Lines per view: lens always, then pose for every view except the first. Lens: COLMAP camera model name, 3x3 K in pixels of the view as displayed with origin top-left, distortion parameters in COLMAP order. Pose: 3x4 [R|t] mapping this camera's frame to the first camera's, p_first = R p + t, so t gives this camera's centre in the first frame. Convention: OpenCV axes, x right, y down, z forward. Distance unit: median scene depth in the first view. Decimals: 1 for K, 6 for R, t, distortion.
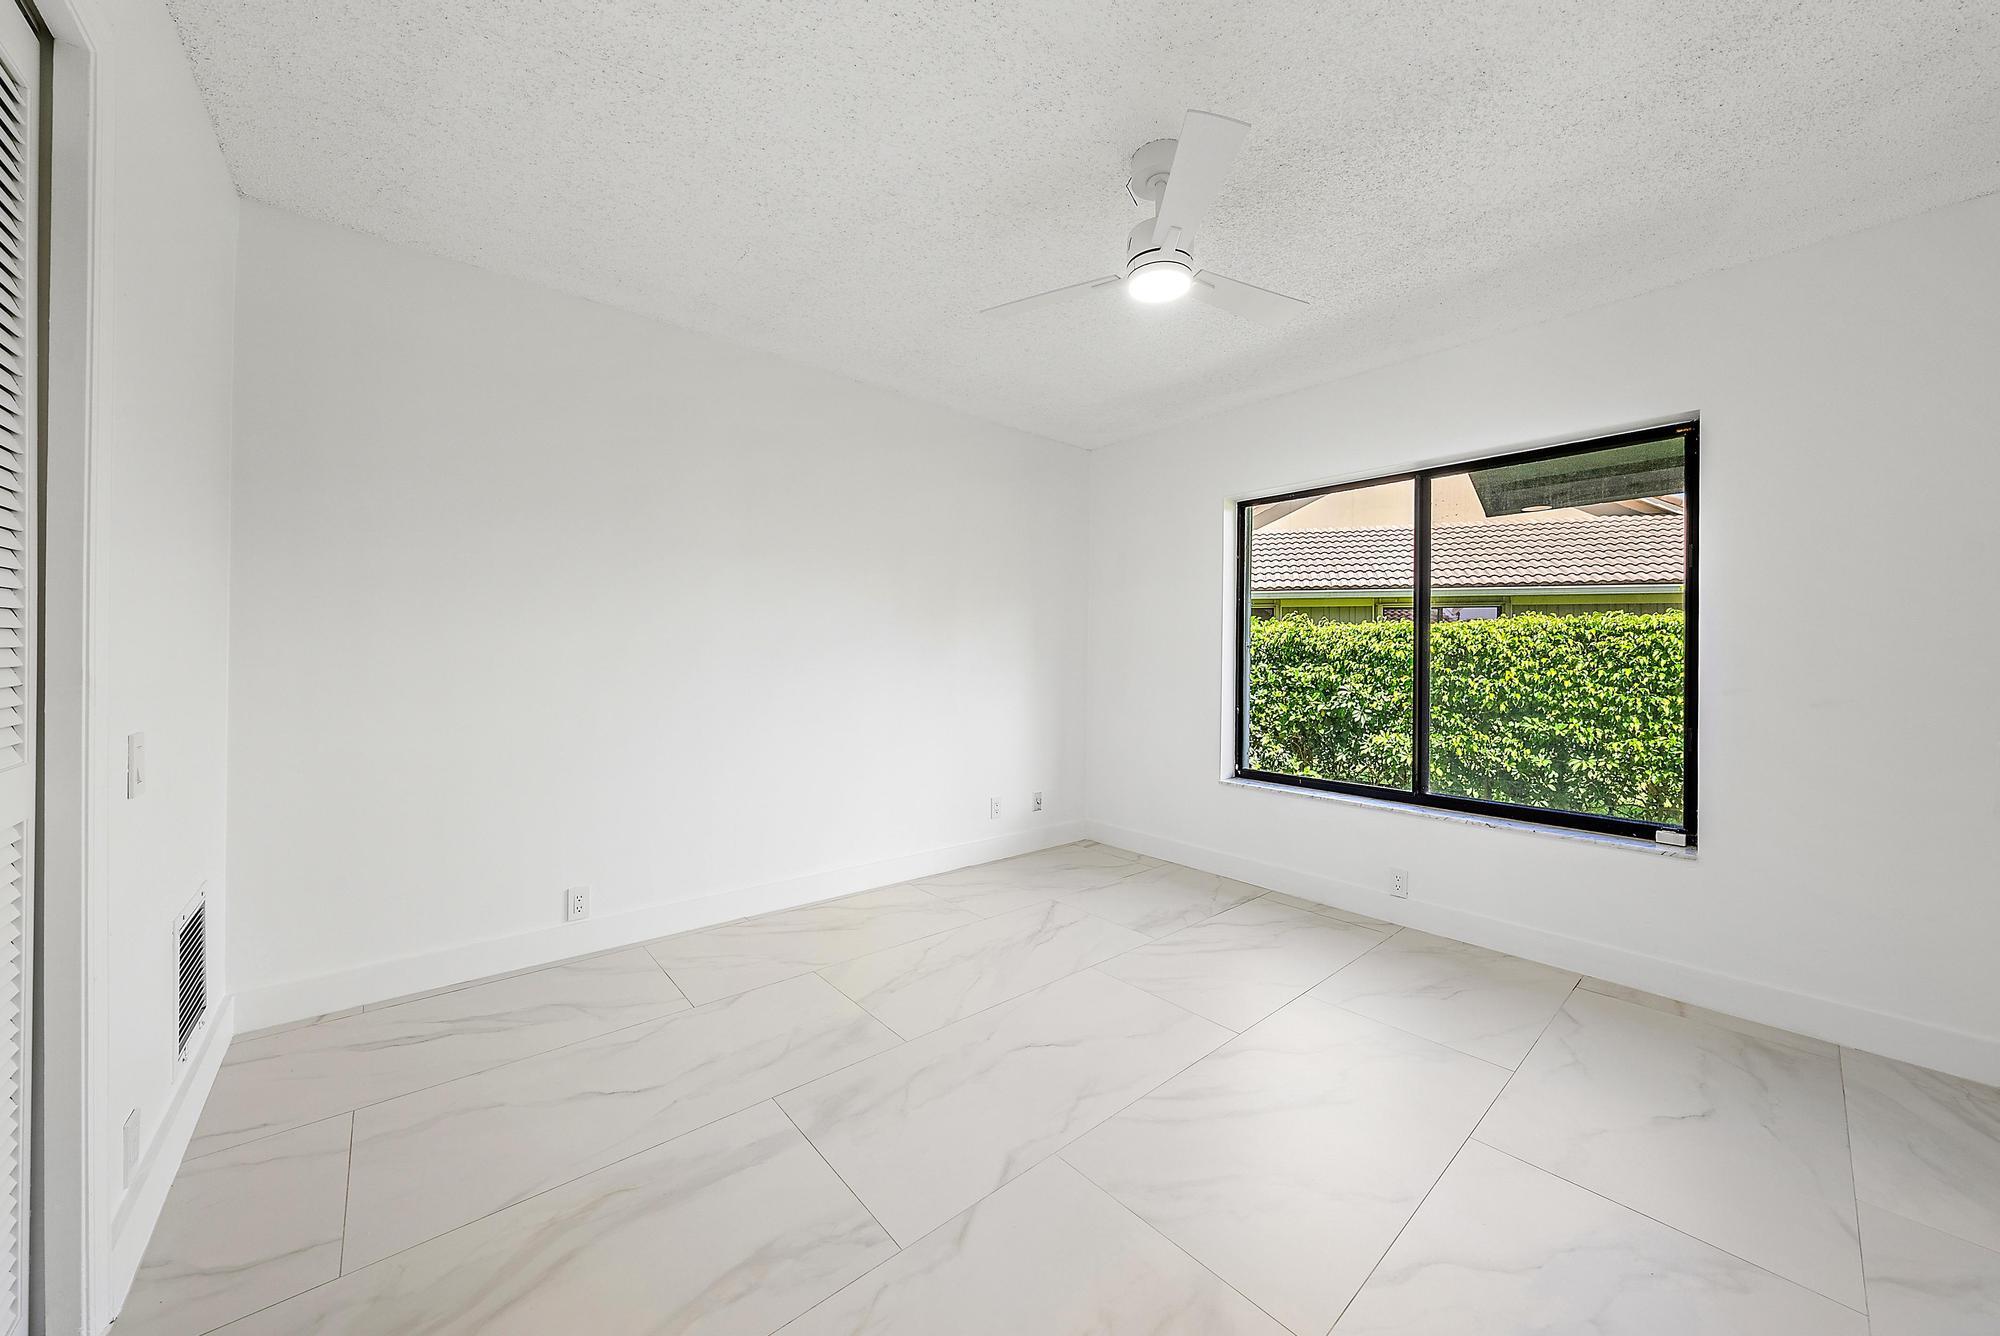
lens RADIAL K [[708.7, 0, 1000.0], [0, 708.7, 668.0], [0, 0, 1]] dist [0.000334, 0.000018]
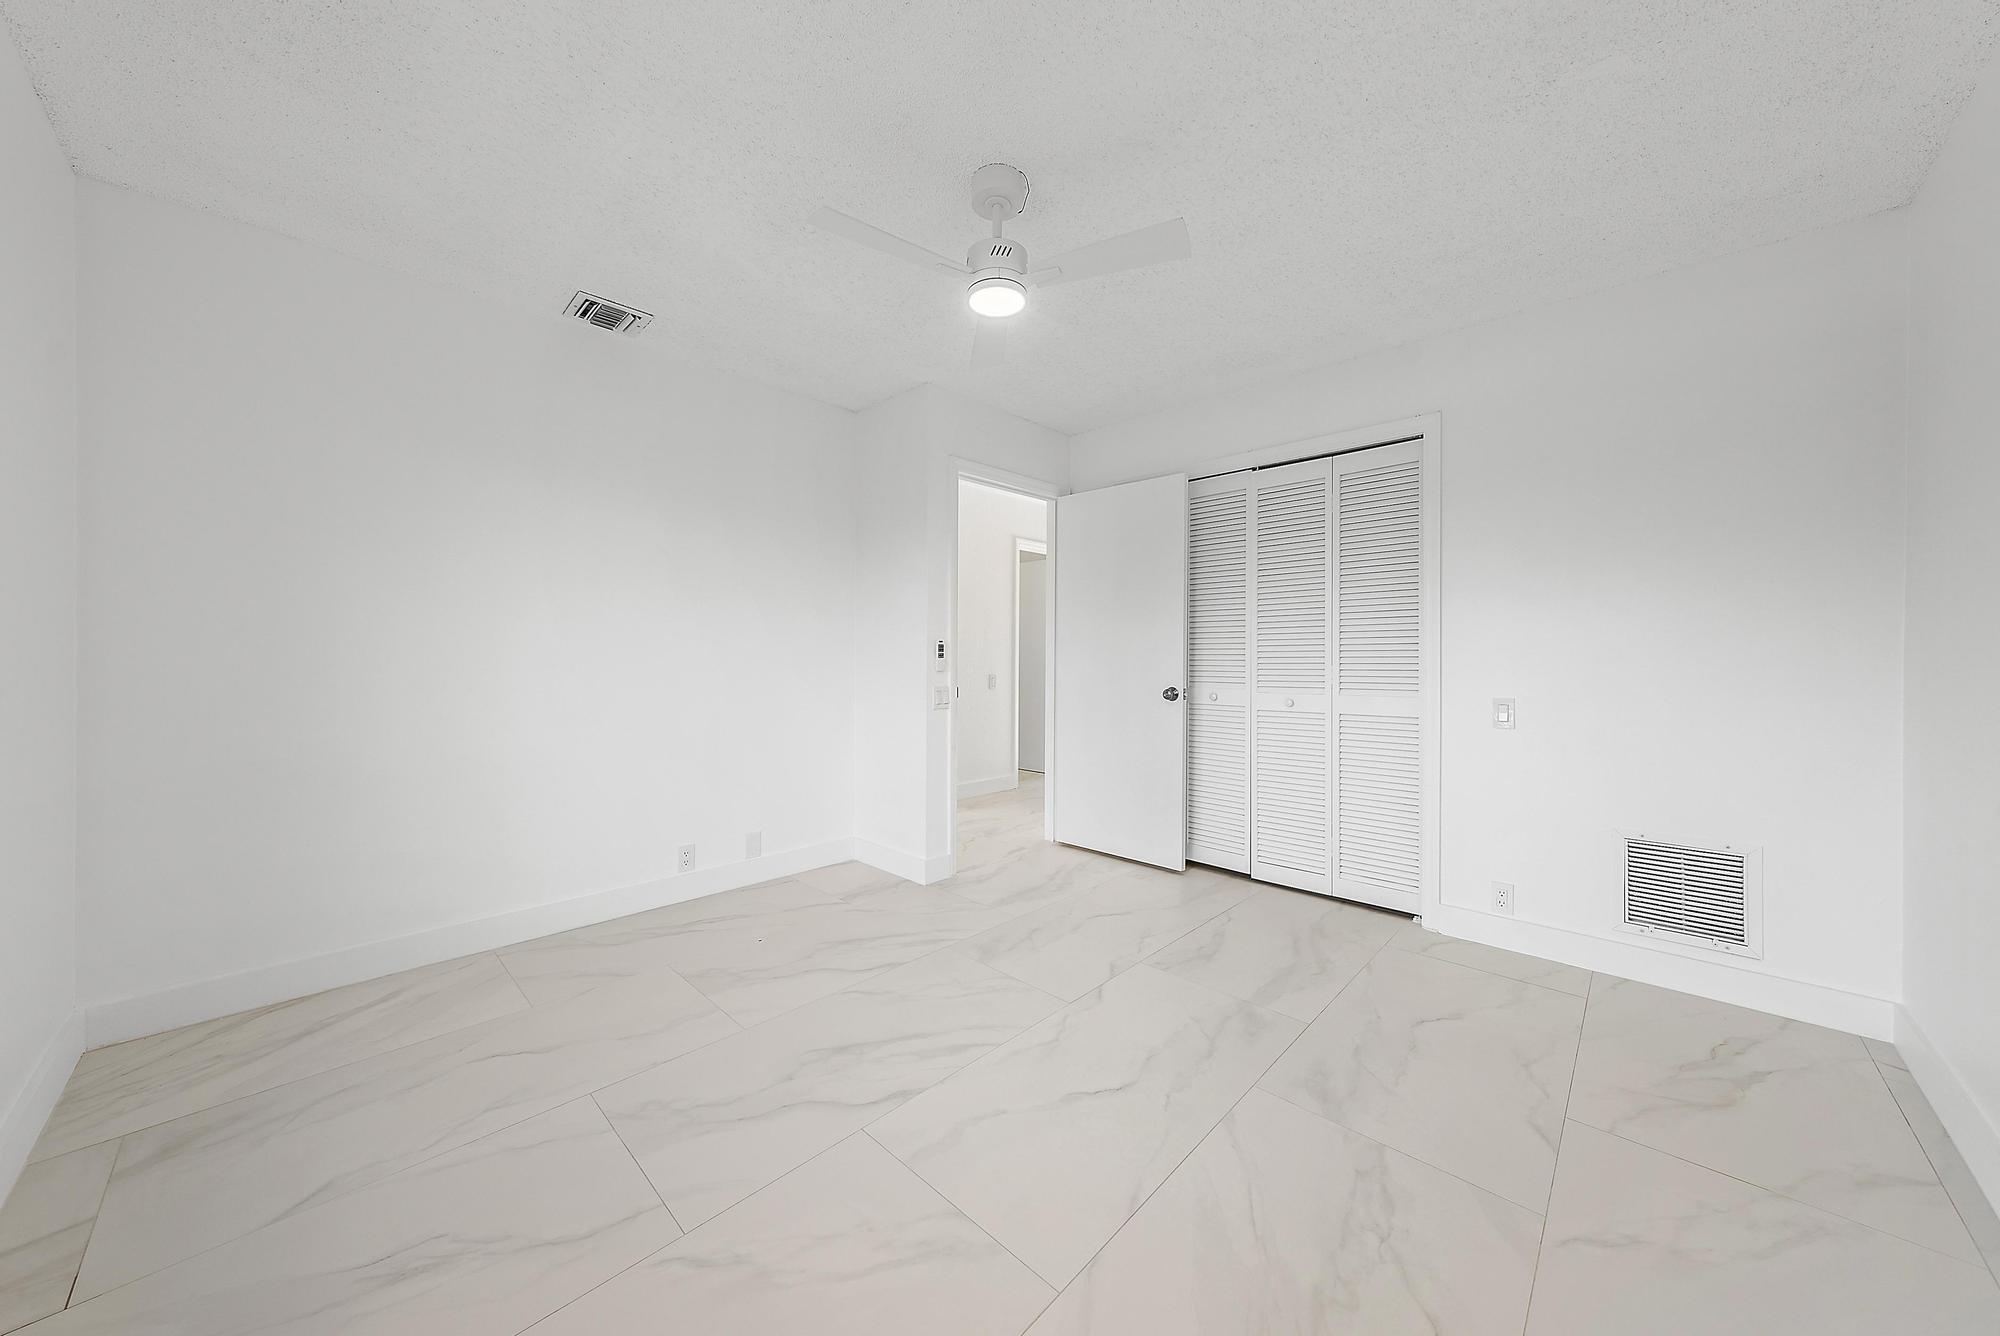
lens RADIAL K [[671.6, 0, 1000.0], [0, 671.6, 668.0], [0, 0, 1]] dist [-0.028490, -0.000003]
pose [[-0.995411, -0.014255, -0.094628, 0.306408], [-0.018343, 0.998929, 0.042475, -0.028106], [0.093921, 0.044016, -0.994606, 2.014989]]
